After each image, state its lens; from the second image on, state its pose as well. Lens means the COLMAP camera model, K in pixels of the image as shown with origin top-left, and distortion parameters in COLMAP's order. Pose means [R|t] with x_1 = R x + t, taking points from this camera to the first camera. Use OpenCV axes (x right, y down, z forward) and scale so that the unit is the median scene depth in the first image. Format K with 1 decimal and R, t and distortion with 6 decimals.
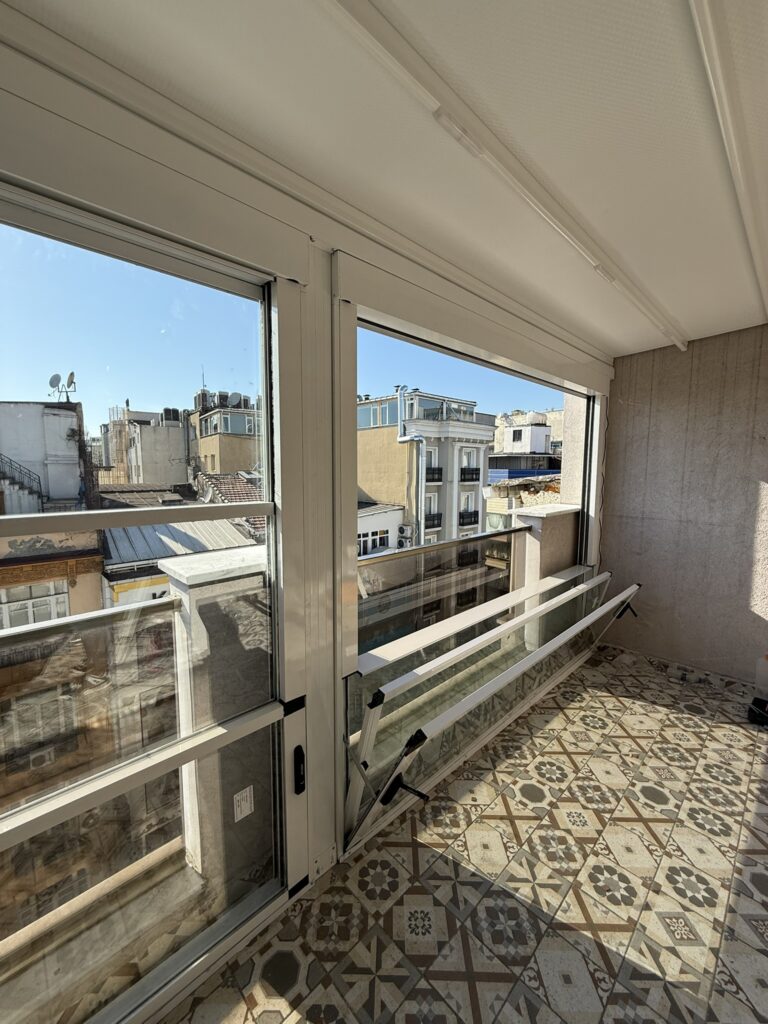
lens RADIAL K [[406.1, 0, 384.1], [0, 406.1, 508.3], [0, 0, 1]] dist [-0.000786, 0.000235]
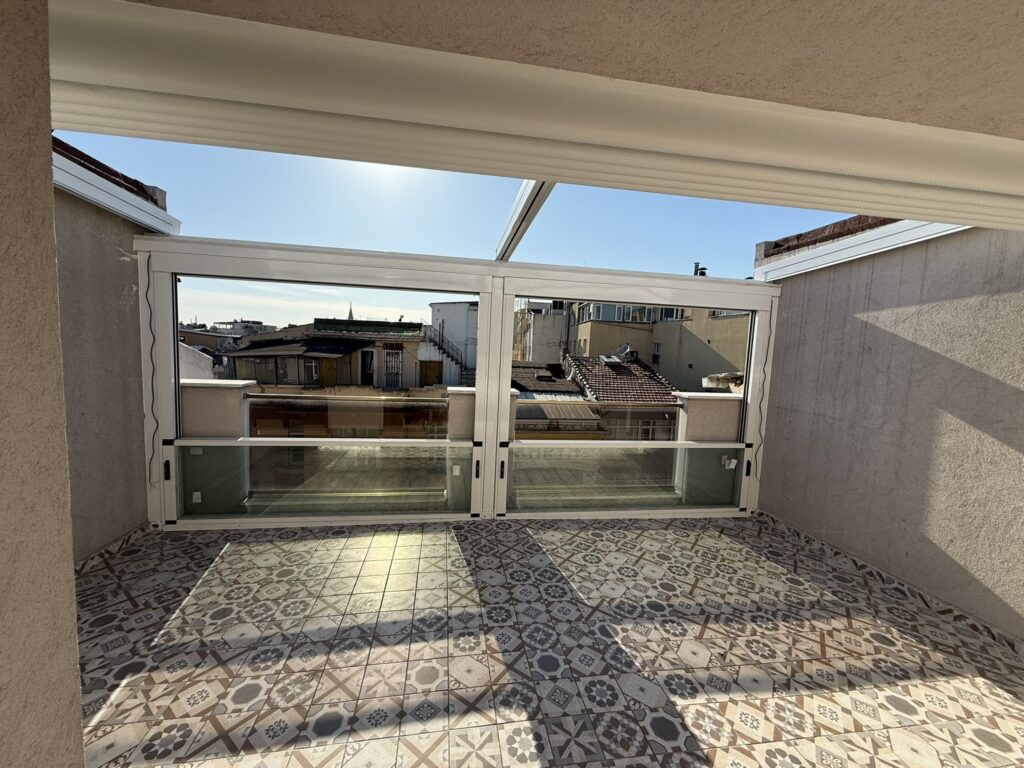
lens RADIAL K [[406.1, 0, 508.0], [0, 406.1, 383.6], [0, 0, 1]] dist [-0.000786, 0.000235]
pose [[0.816545, 0.084635, -0.571044, 0.108185], [-0.096855, 0.995258, 0.009013, 0.003014], [0.569099, 0.047949, 0.820870, -0.083903]]
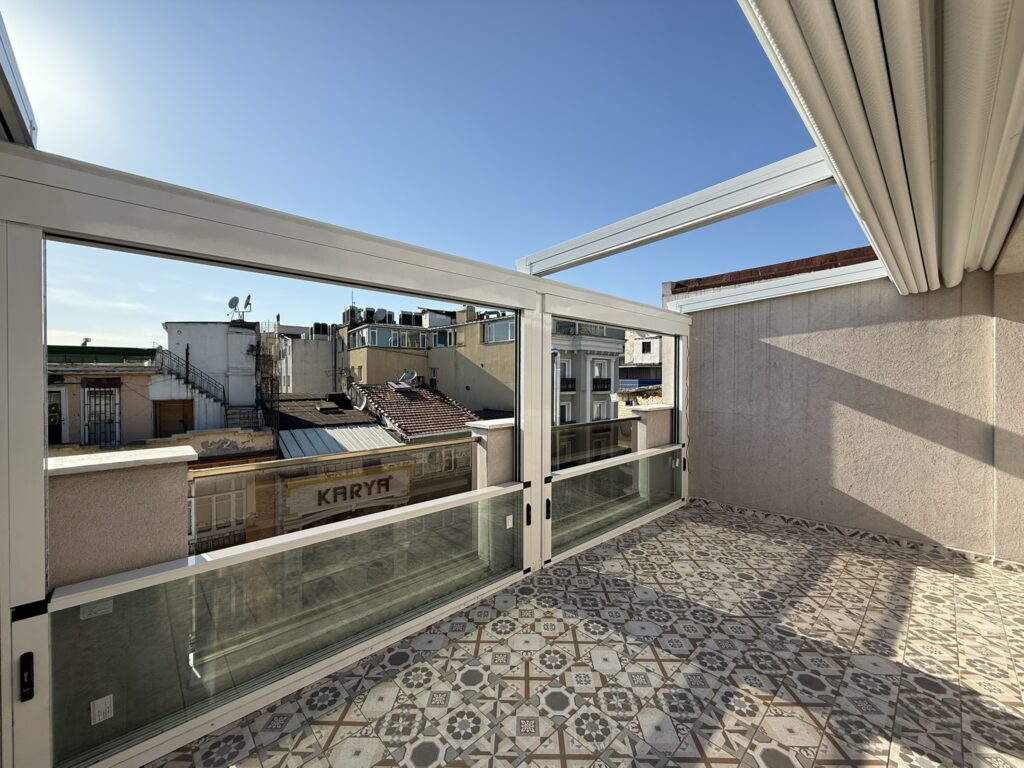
lens RADIAL K [[406.1, 0, 508.0], [0, 406.1, 383.6], [0, 0, 1]] dist [-0.000786, 0.000235]
pose [[0.999812, -0.000544, -0.019372, -0.021148], [-0.001103, 0.996390, -0.084884, 0.008072], [0.019349, 0.084889, 0.996203, -0.100670]]
